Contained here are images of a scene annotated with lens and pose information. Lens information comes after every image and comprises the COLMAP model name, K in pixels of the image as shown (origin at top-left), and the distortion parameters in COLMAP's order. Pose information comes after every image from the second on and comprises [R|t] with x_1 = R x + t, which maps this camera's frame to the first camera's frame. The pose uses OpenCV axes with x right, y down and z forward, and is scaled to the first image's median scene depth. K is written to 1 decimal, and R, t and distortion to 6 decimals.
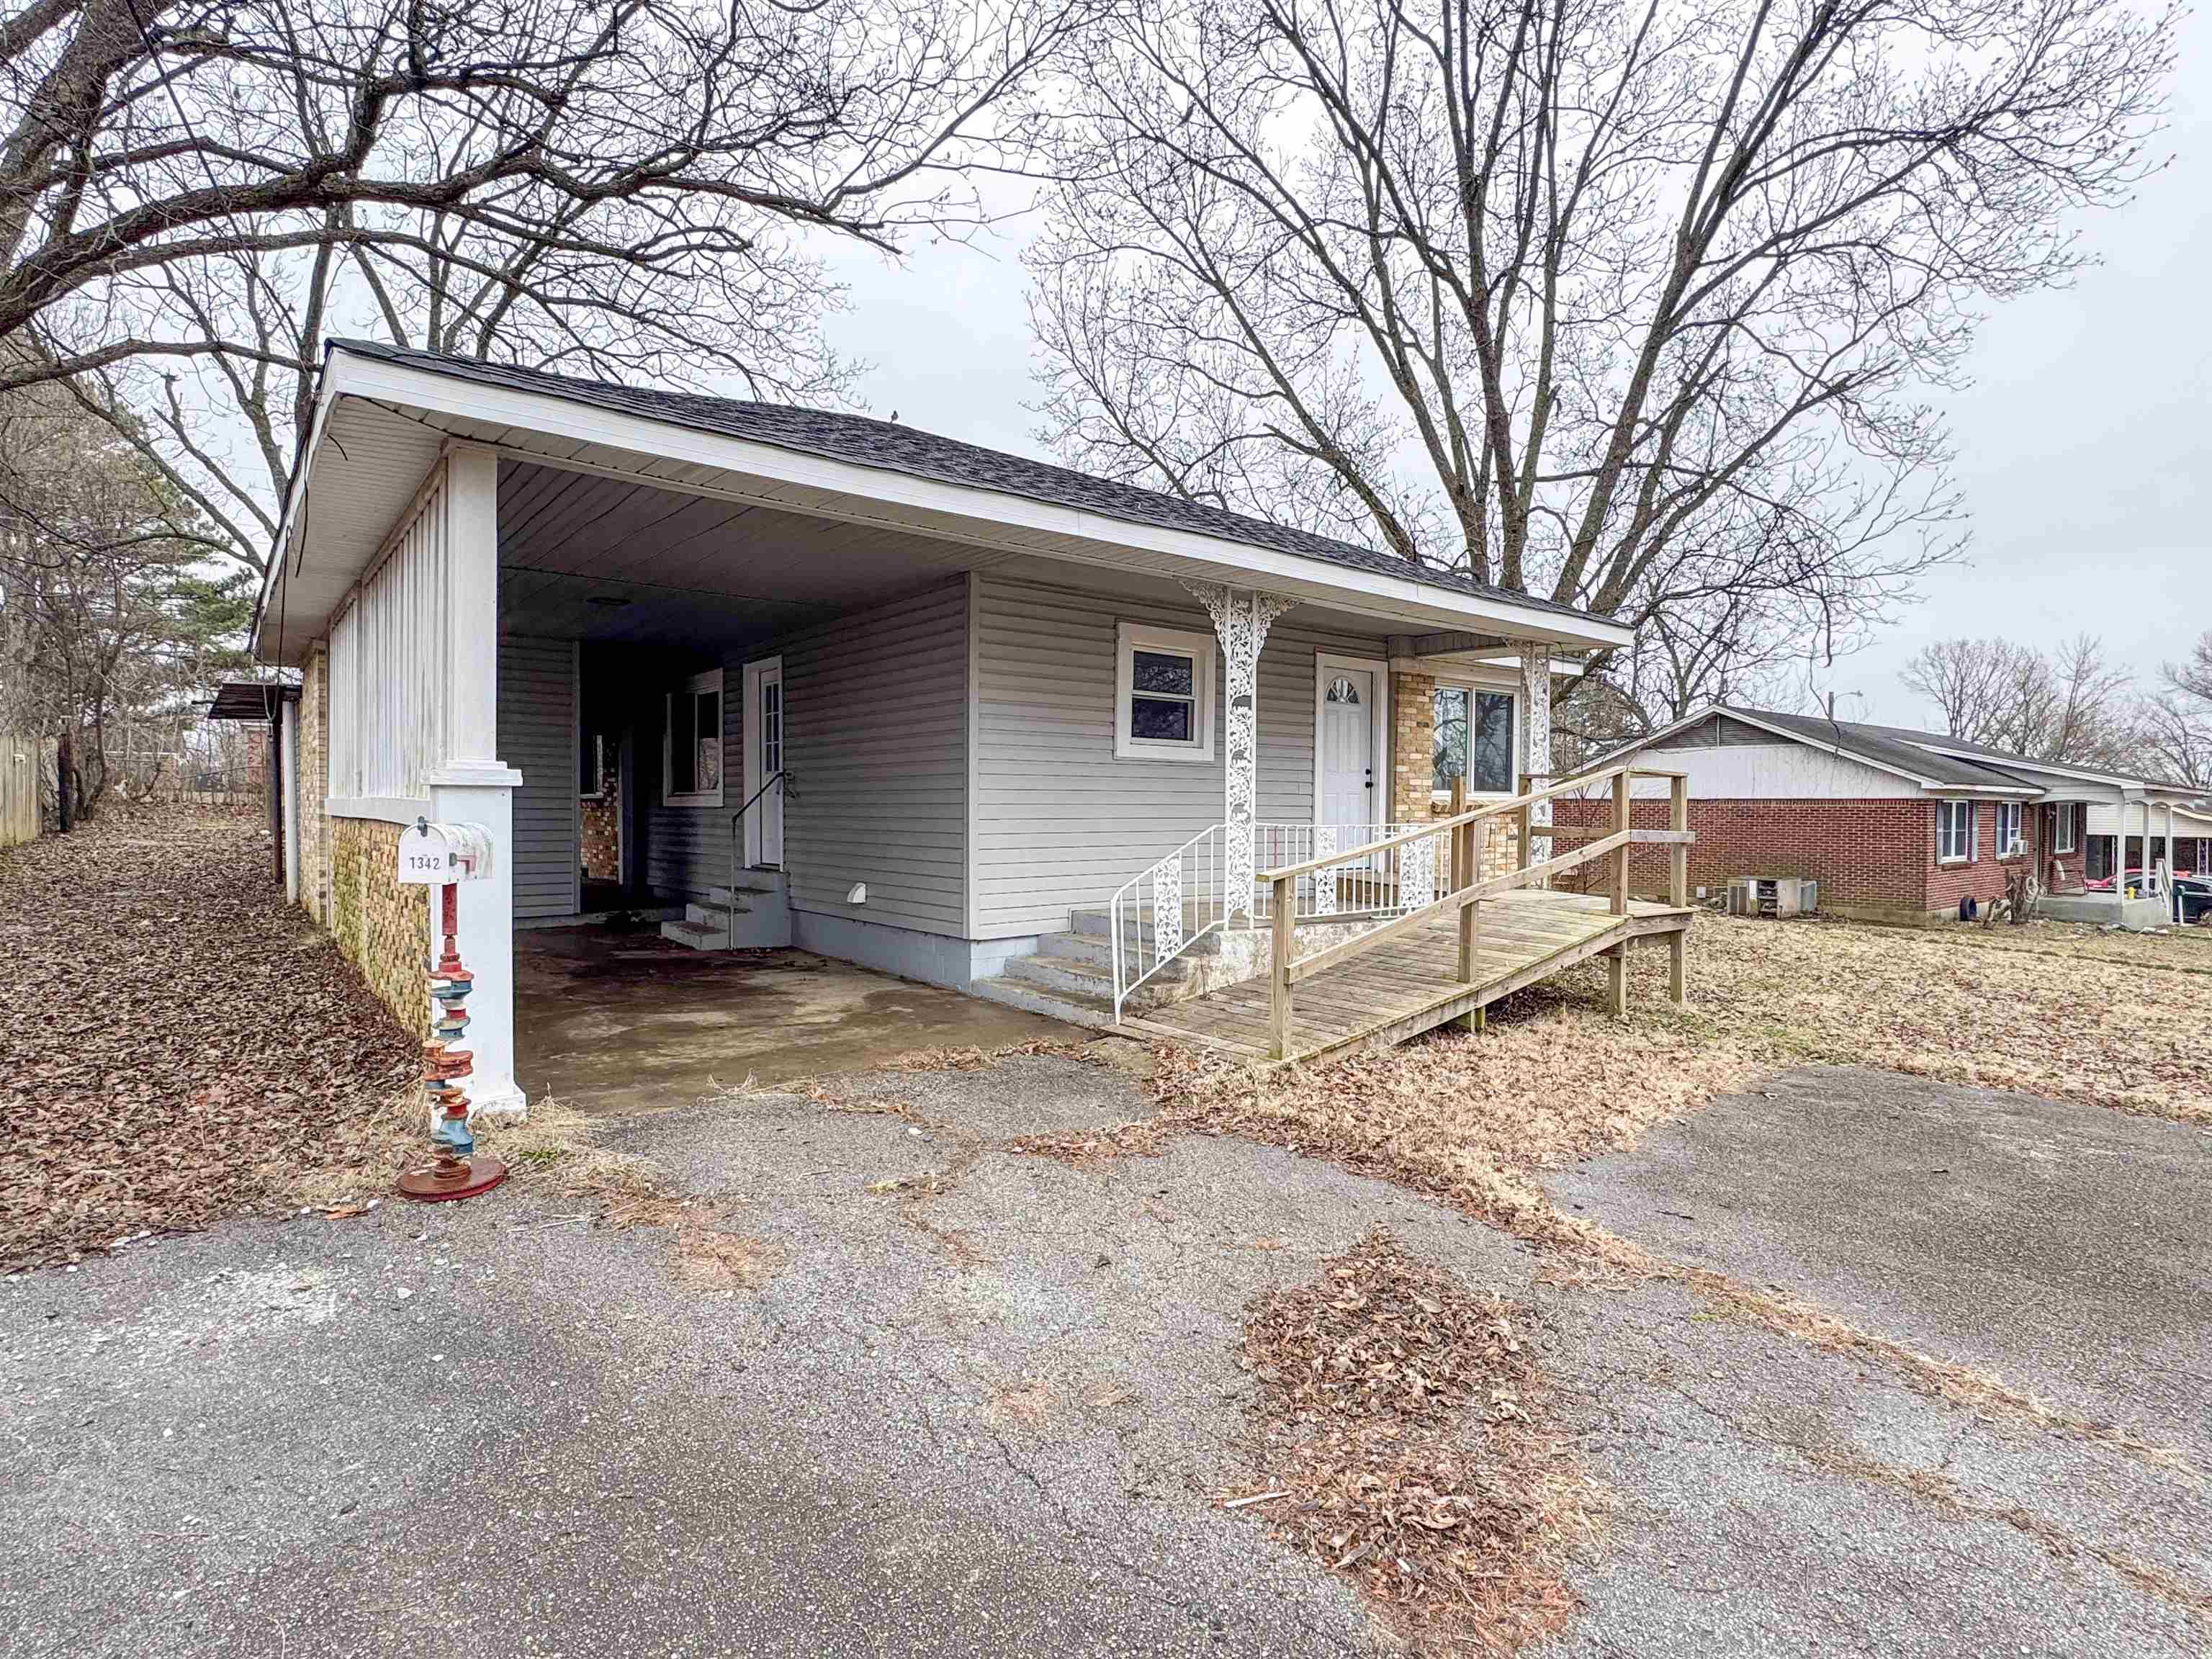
lens RADIAL K [[1150.1, 0, 1114.2], [0, 1150.1, 833.2], [0, 0, 1]] dist [-0.001398, 0.000346]
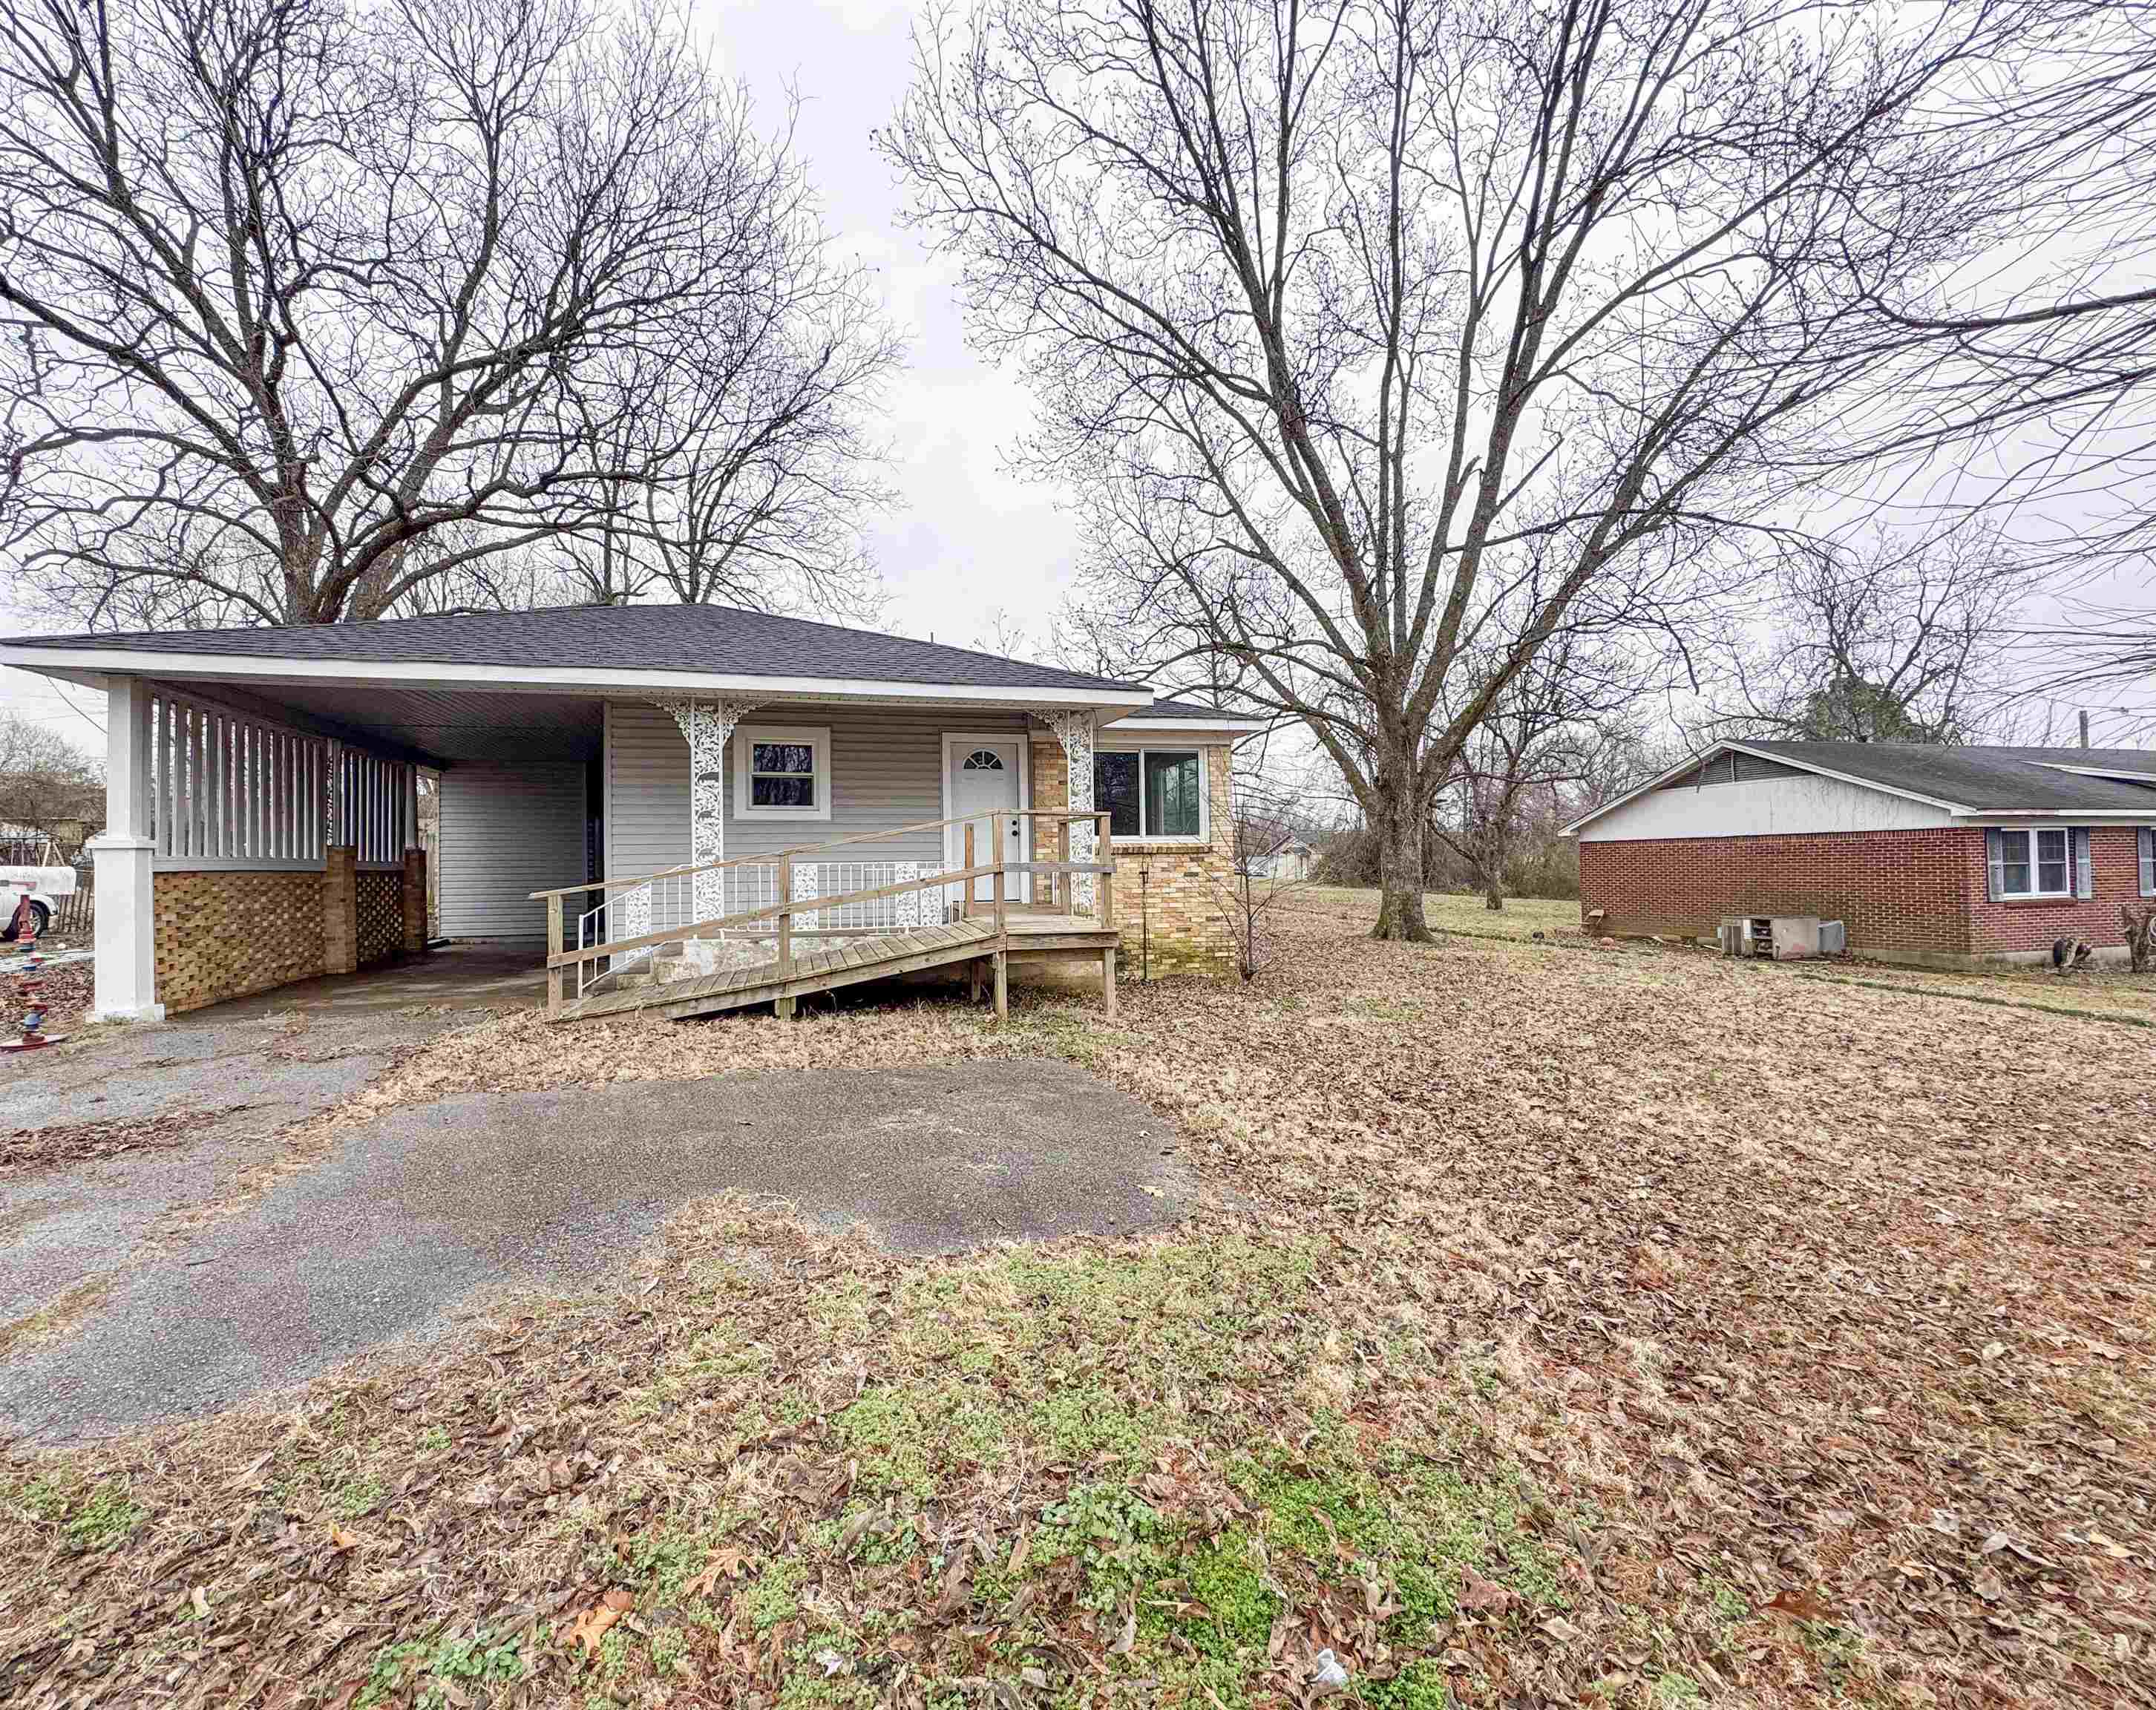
lens RADIAL K [[934.7, 0, 1080.1], [0, 934.7, 862.9], [0, 0, 1]] dist [-0.000219, -0.000025]
pose [[0.906224, -0.023792, -0.422128, 0.734317], [0.011255, 0.999419, -0.032167, 0.024234], [0.422648, 0.024400, 0.905965, 0.113015]]
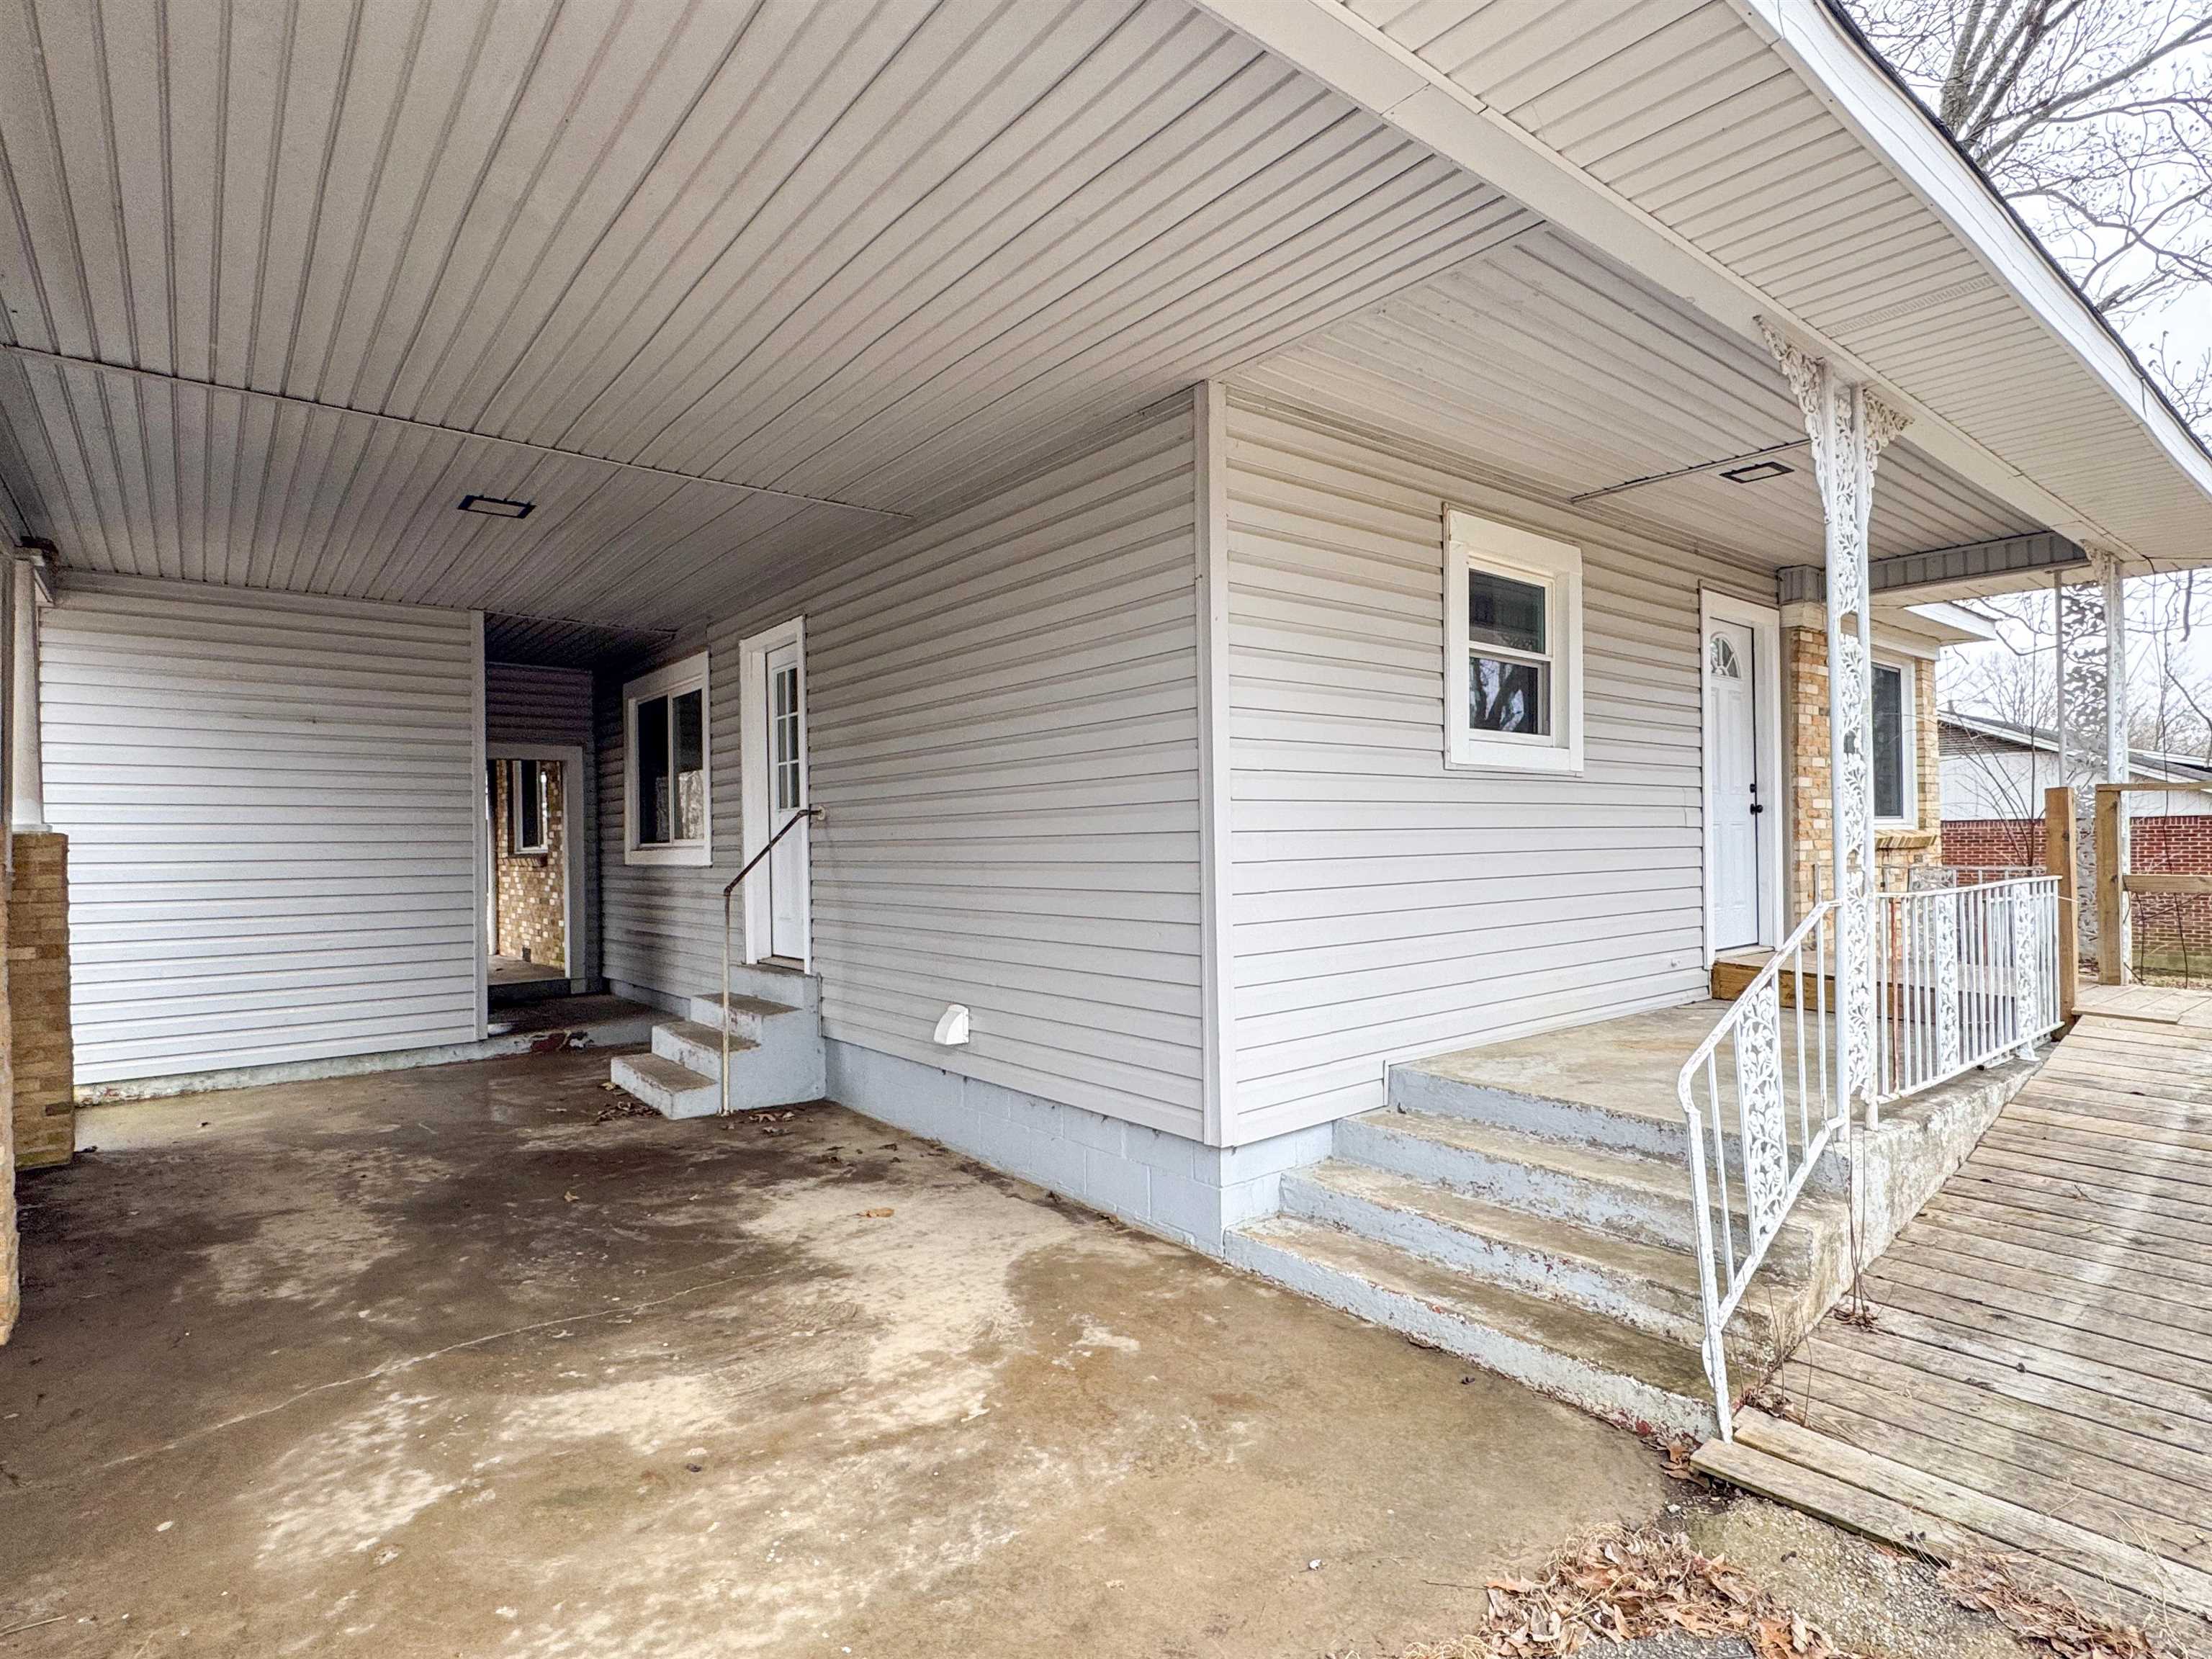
lens RADIAL K [[1150.1, 0, 1101.0], [0, 1150.1, 831.3], [0, 0, 1]] dist [-0.001398, 0.000346]
pose [[0.999750, -0.021359, -0.006608, -0.128809], [0.021126, 0.999214, -0.033531, -0.017815], [0.007319, 0.033383, 0.999416, 0.392766]]
